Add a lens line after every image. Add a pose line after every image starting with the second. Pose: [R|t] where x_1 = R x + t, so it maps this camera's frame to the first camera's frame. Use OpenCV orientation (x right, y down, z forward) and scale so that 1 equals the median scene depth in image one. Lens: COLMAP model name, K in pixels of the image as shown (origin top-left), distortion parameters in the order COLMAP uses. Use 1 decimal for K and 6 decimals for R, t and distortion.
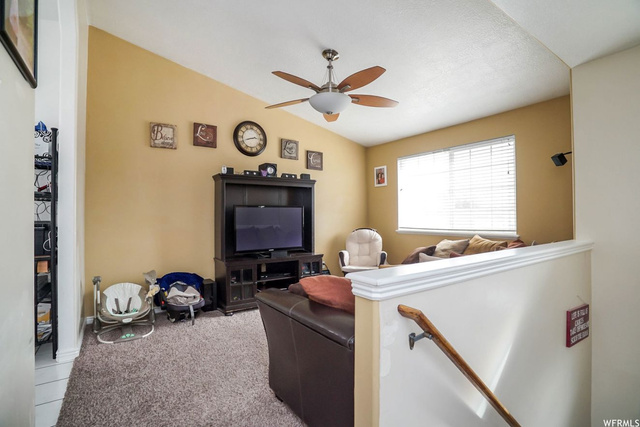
lens RADIAL K [[303.0, 0, 320.0], [0, 303.0, 213.5], [0, 0, 1]] dist [-0.062329, 0.027564]
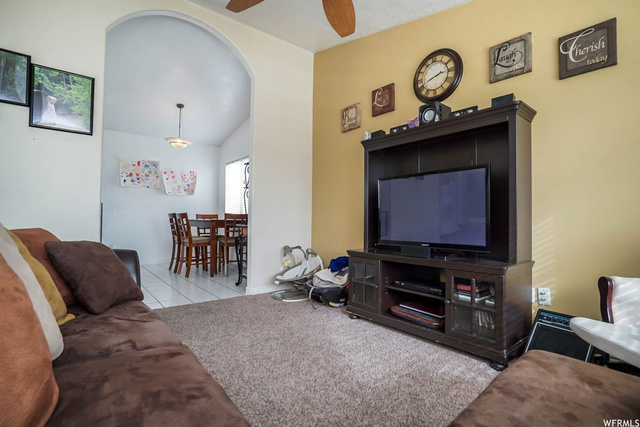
lens RADIAL K [[307.9, 0, 320.0], [0, 307.9, 213.5], [0, 0, 1]] dist [-0.056789, 0.021542]
pose [[0.068627, -0.012480, -0.997564, 0.419798], [-0.003557, 0.999912, -0.012754, 0.062151], [0.997636, 0.004424, 0.068576, 0.717780]]
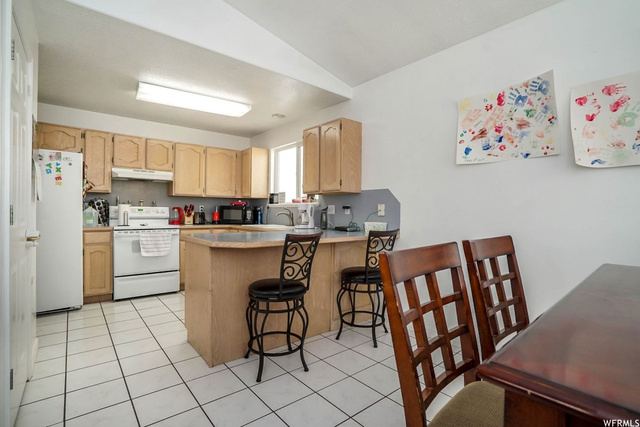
lens RADIAL K [[303.0, 0, 320.0], [0, 303.0, 213.5], [0, 0, 1]] dist [-0.062329, 0.027564]
pose [[-0.996592, -0.003802, -0.082397, -0.698655], [-0.003562, 0.999989, -0.003069, 0.022675], [0.082408, -0.002765, -0.996595, 0.472190]]
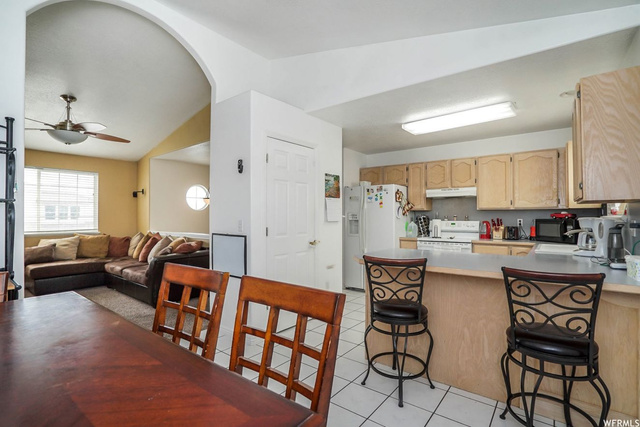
lens RADIAL K [[309.3, 0, 320.0], [0, 309.3, 213.5], [0, 0, 1]] dist [-0.059096, 0.028630]
pose [[-0.291147, 0.017441, 0.956519, -1.143822], [-0.005543, 0.999786, -0.019917, -0.004532], [-0.956662, -0.011100, -0.290988, 0.232085]]
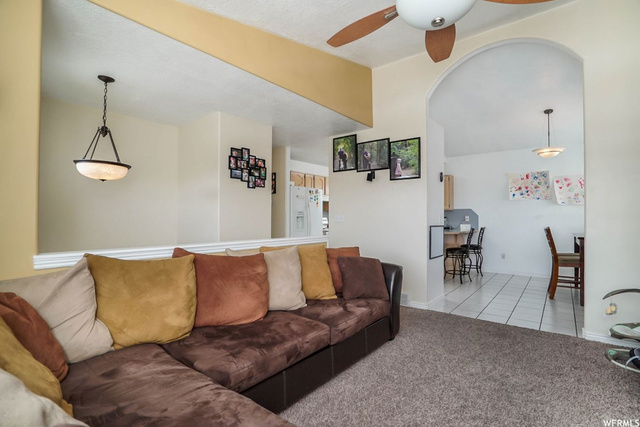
lens RADIAL K [[303.0, 0, 320.0], [0, 303.0, 213.5], [0, 0, 1]] dist [-0.062329, 0.027564]
pose [[-0.963074, 0.000981, -0.269236, 0.281956], [0.006926, 0.999753, -0.021134, 0.011437], [0.269148, -0.022218, -0.962842, 1.061445]]
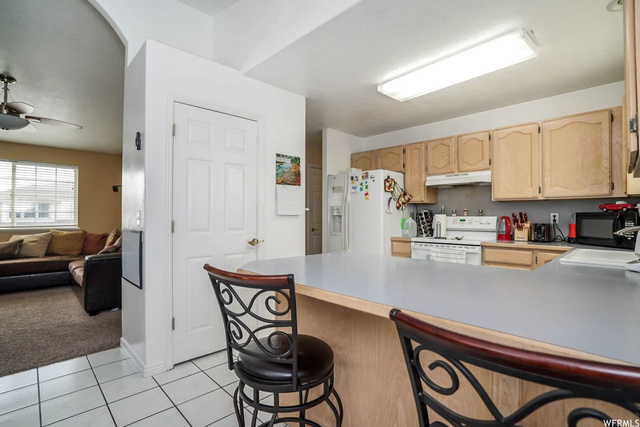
lens RADIAL K [[309.3, 0, 320.0], [0, 309.3, 213.5], [0, 0, 1]] dist [-0.059096, 0.028630]
pose [[-0.163491, 0.017033, 0.986398, -0.986928], [-0.009058, 0.999783, -0.018765, 0.009797], [-0.986503, -0.012003, -0.163301, -0.039008]]
